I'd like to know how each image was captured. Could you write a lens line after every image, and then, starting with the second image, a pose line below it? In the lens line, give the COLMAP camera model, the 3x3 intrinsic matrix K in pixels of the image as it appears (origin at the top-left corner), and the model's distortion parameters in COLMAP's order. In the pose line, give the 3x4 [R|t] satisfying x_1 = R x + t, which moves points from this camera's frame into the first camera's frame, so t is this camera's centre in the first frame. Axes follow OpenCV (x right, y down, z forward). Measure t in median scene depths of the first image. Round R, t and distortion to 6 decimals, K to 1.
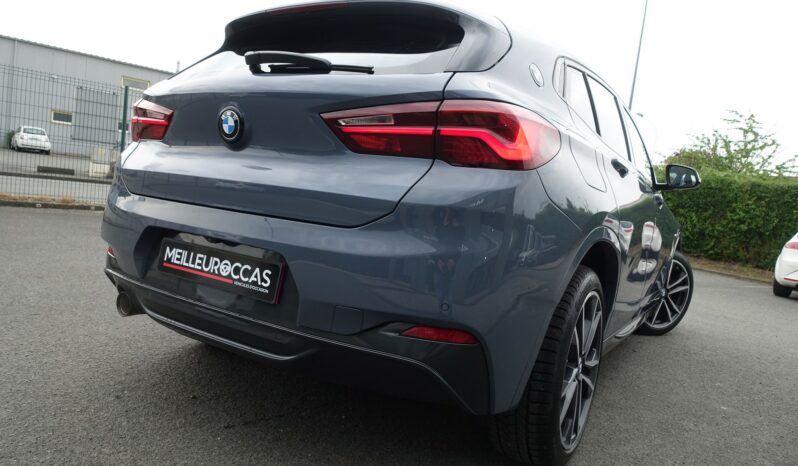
lens RADIAL K [[539.3, 0, 399.0], [0, 539.3, 233.0], [0, 0, 1]] dist [-0.007538, 0.002999]
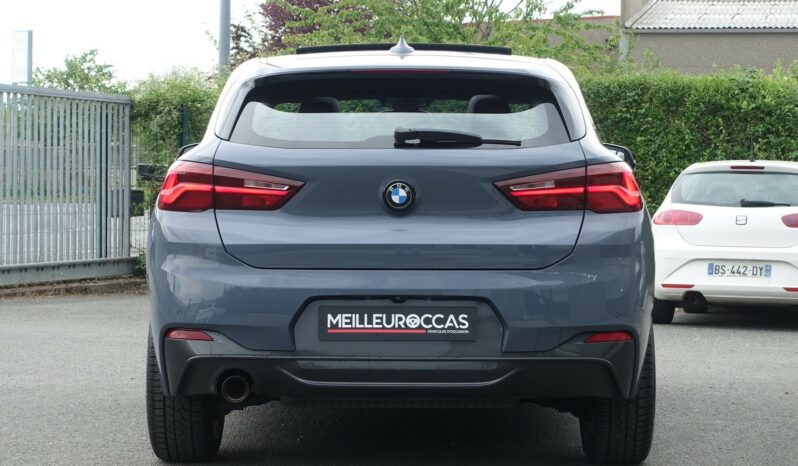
lens RADIAL K [[1908.4, 0, 399.0], [0, 1908.4, 233.0], [0, 0, 1]] dist [-0.003165, 0.519710]
pose [[0.855263, -0.121118, 0.503841, -2.361569], [0.129006, 0.991455, 0.019351, -0.201441], [-0.501879, 0.048449, 0.863580, -2.476408]]
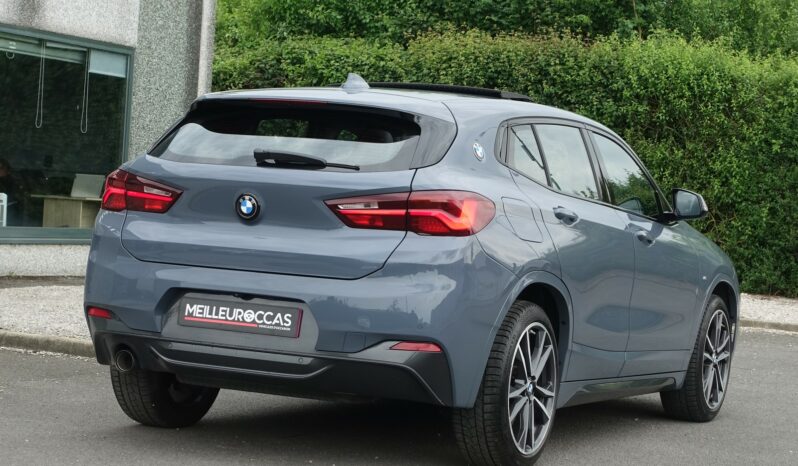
lens RADIAL K [[1908.4, 0, 399.0], [0, 1908.4, 233.0], [0, 0, 1]] dist [-0.003165, 0.519710]
pose [[0.992576, -0.043078, 0.113743, -0.482113], [0.048382, 0.997847, -0.044289, 0.087353], [-0.111590, 0.049463, 0.992523, -3.668840]]
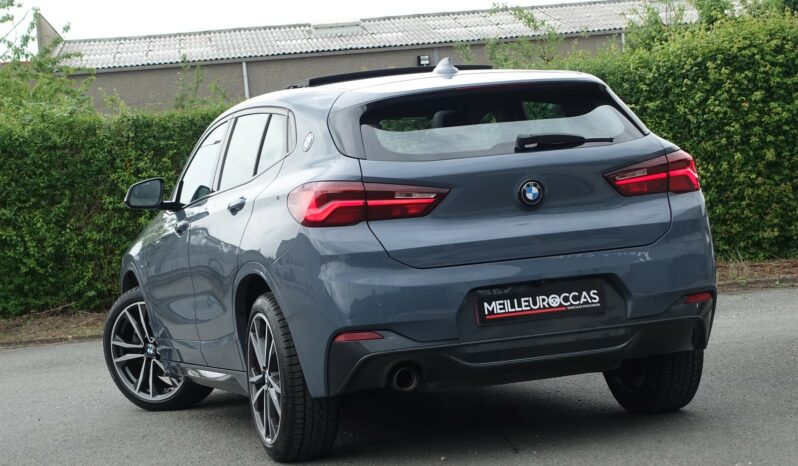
lens RADIAL K [[1908.4, 0, 399.0], [0, 1908.4, 233.0], [0, 0, 1]] dist [-0.003165, 0.519710]
pose [[0.630380, -0.184017, 0.754161, -4.026912], [0.217437, 0.974465, 0.056023, -0.436366], [-0.745213, 0.128667, 0.654295, -1.767335]]
